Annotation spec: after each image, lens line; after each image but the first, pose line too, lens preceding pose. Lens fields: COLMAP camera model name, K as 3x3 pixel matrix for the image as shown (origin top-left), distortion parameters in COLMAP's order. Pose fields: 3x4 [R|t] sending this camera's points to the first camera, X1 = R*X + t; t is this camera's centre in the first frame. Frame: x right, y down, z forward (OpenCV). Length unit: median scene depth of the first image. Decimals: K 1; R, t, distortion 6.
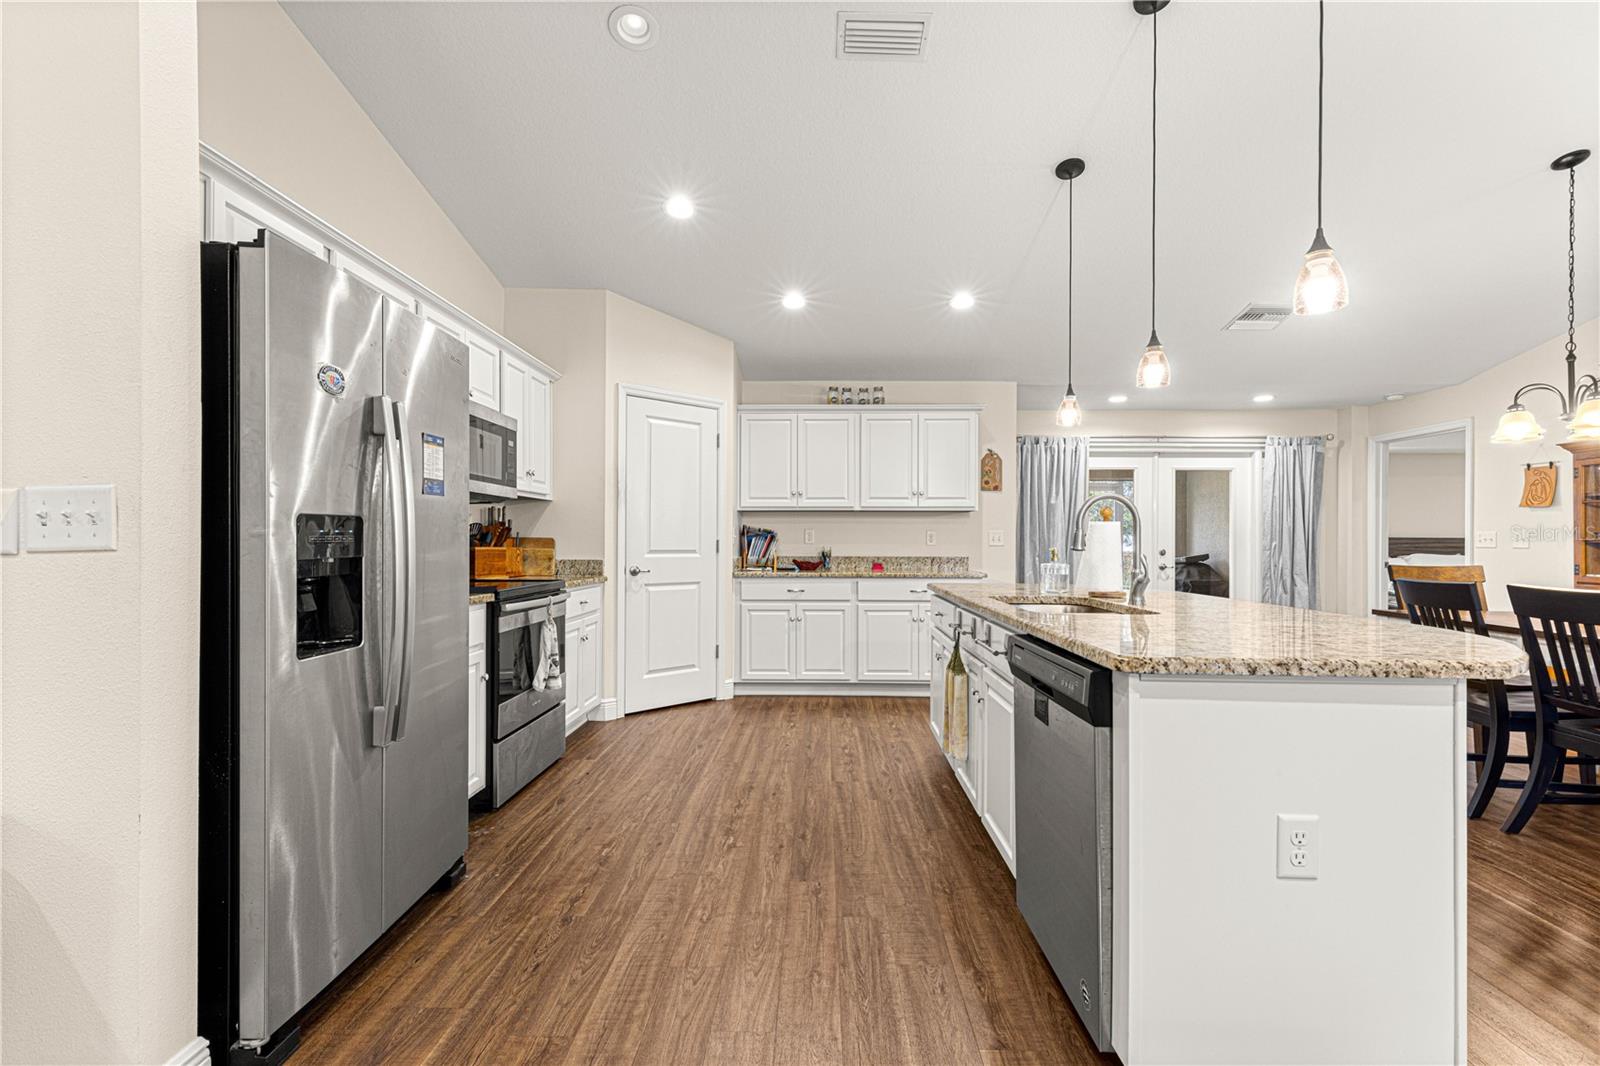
lens RADIAL K [[717.7, 0, 803.0], [0, 717.7, 537.2], [0, 0, 1]] dist [0.010712, -0.003550]
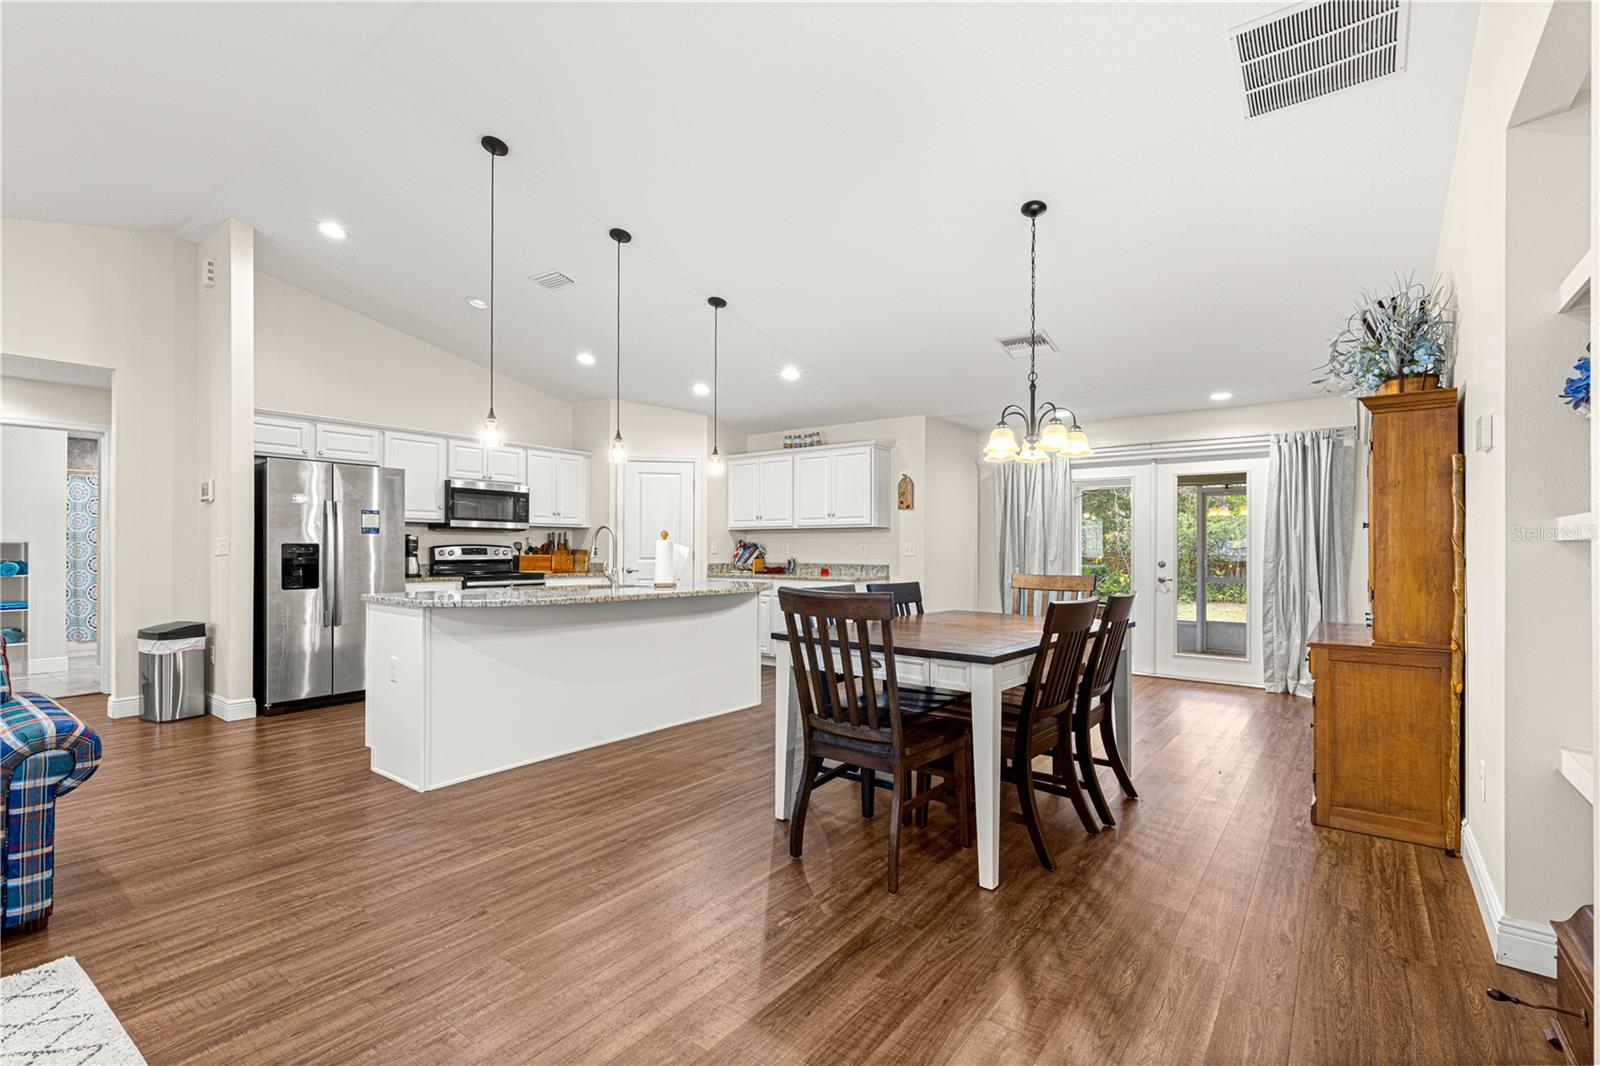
lens RADIAL K [[717.7, 0, 798.9], [0, 717.7, 539.2], [0, 0, 1]] dist [0.010712, -0.003550]
pose [[0.808318, -0.010084, -0.588660, 0.838714], [0.003140, 0.999913, -0.012817, -0.000589], [0.588738, 0.008512, 0.808279, -0.062228]]
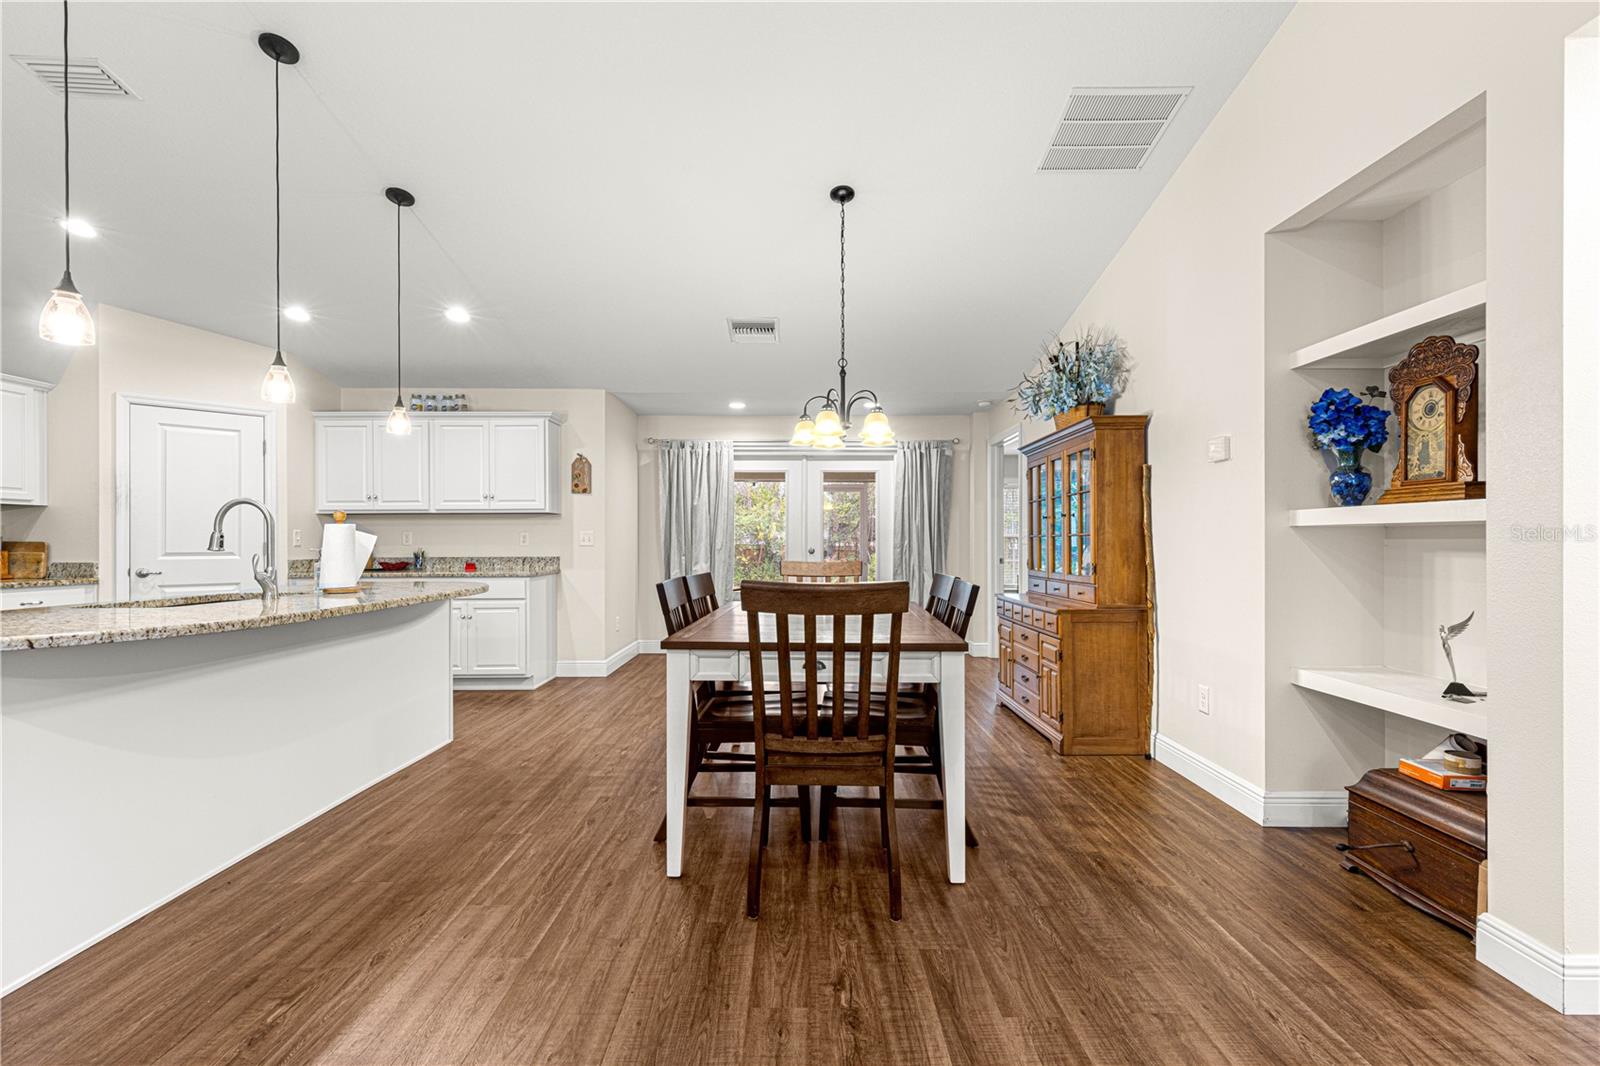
lens RADIAL K [[717.7, 0, 802.3], [0, 717.7, 537.3], [0, 0, 1]] dist [0.010712, -0.003550]
pose [[0.999587, -0.007407, 0.027768, 0.570900], [0.007419, 0.999972, -0.000313, 0.002289], [-0.027765, 0.000519, 0.999614, -0.060484]]
